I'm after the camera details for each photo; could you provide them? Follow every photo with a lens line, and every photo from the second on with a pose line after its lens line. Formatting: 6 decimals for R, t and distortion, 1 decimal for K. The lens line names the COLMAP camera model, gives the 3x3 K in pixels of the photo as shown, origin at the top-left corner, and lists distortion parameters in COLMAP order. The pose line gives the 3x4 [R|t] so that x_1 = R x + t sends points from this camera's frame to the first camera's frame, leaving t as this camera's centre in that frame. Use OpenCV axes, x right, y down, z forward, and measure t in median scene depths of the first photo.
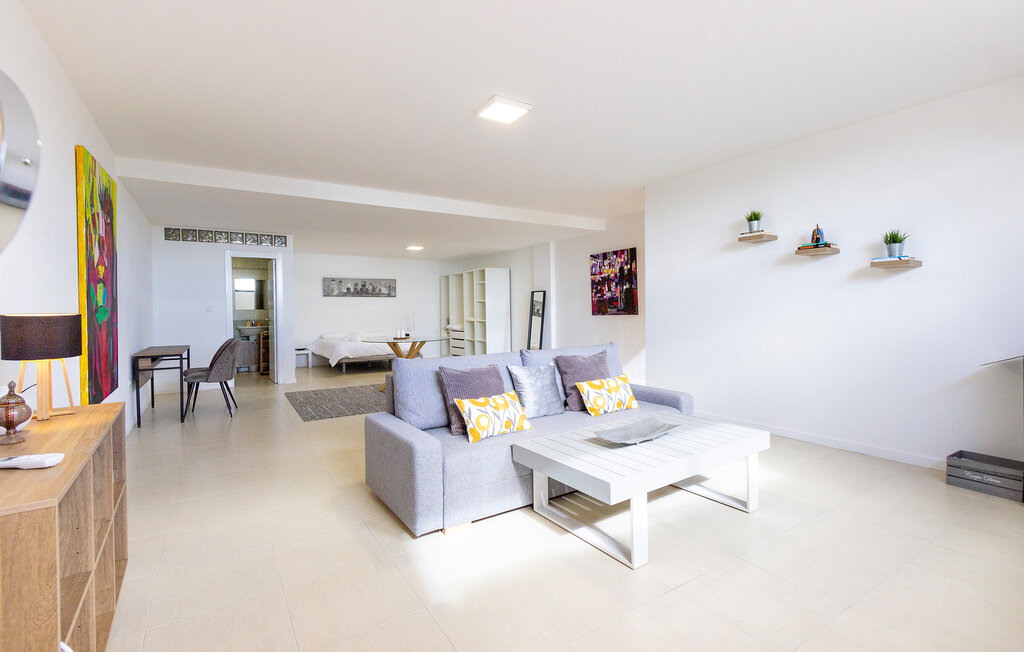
lens RADIAL K [[463.7, 0, 513.9], [0, 463.7, 314.0], [0, 0, 1]] dist [0.002919, 0.000447]
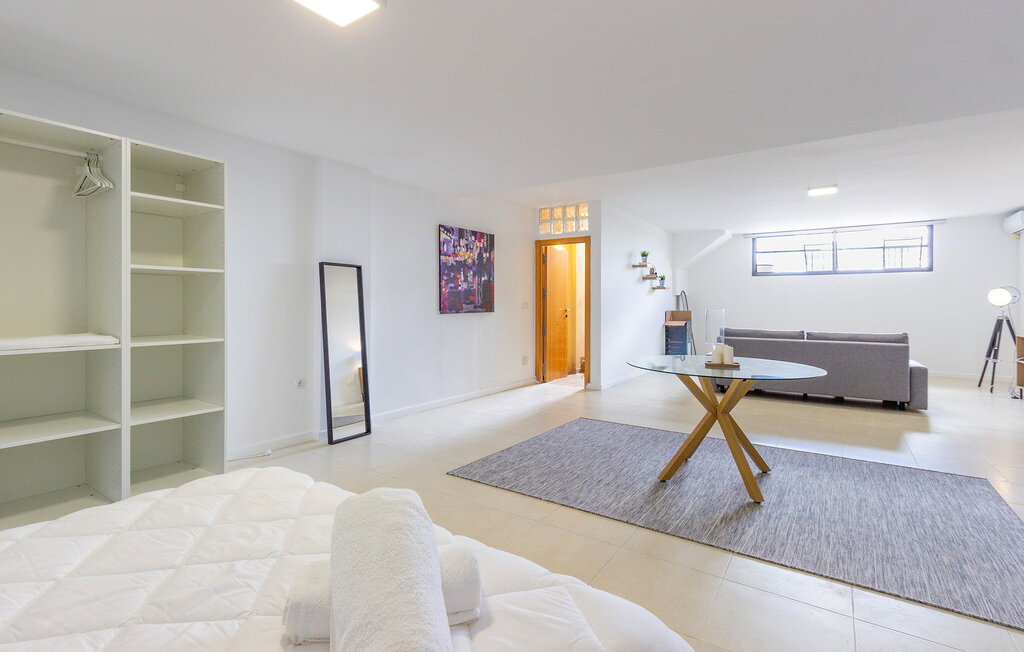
lens RADIAL K [[463.8, 0, 511.1], [0, 463.8, 308.1], [0, 0, 1]] dist [0.002160, 0.000192]
pose [[-0.367732, 0.008844, 0.929890, -0.514013], [0.013949, 0.999895, -0.003993, -0.001601], [-0.929827, 0.011503, -0.367817, 1.189056]]
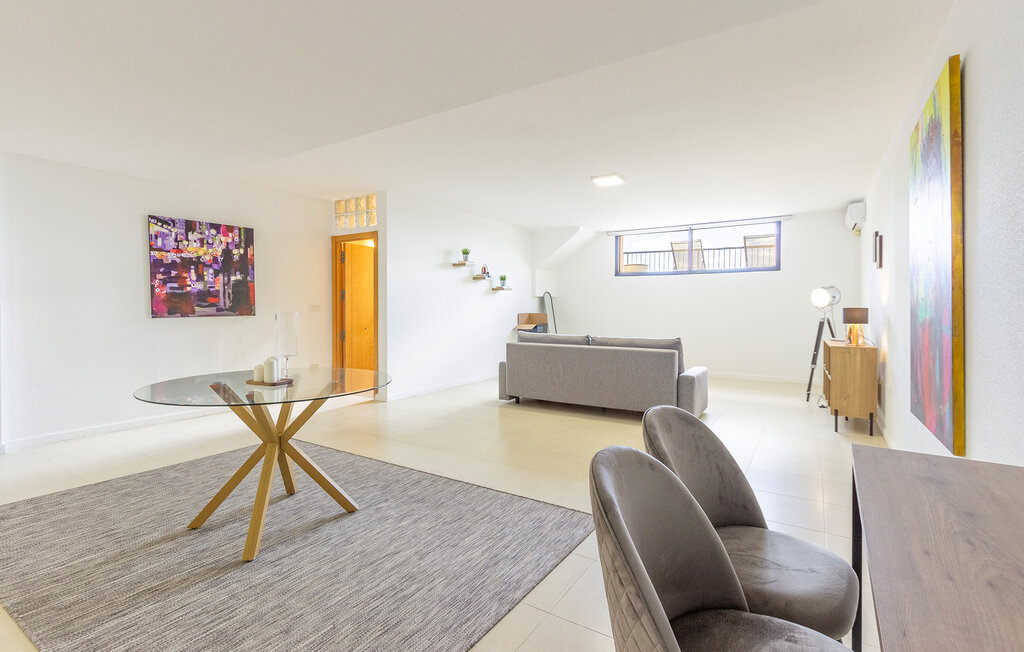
lens RADIAL K [[463.7, 0, 513.9], [0, 463.7, 314.0], [0, 0, 1]] dist [0.002919, 0.000447]
pose [[-0.393839, 0.002718, 0.919175, -0.570752], [0.016803, 0.999850, 0.004243, 0.002740], [-0.919026, 0.017116, -0.393826, 0.835501]]
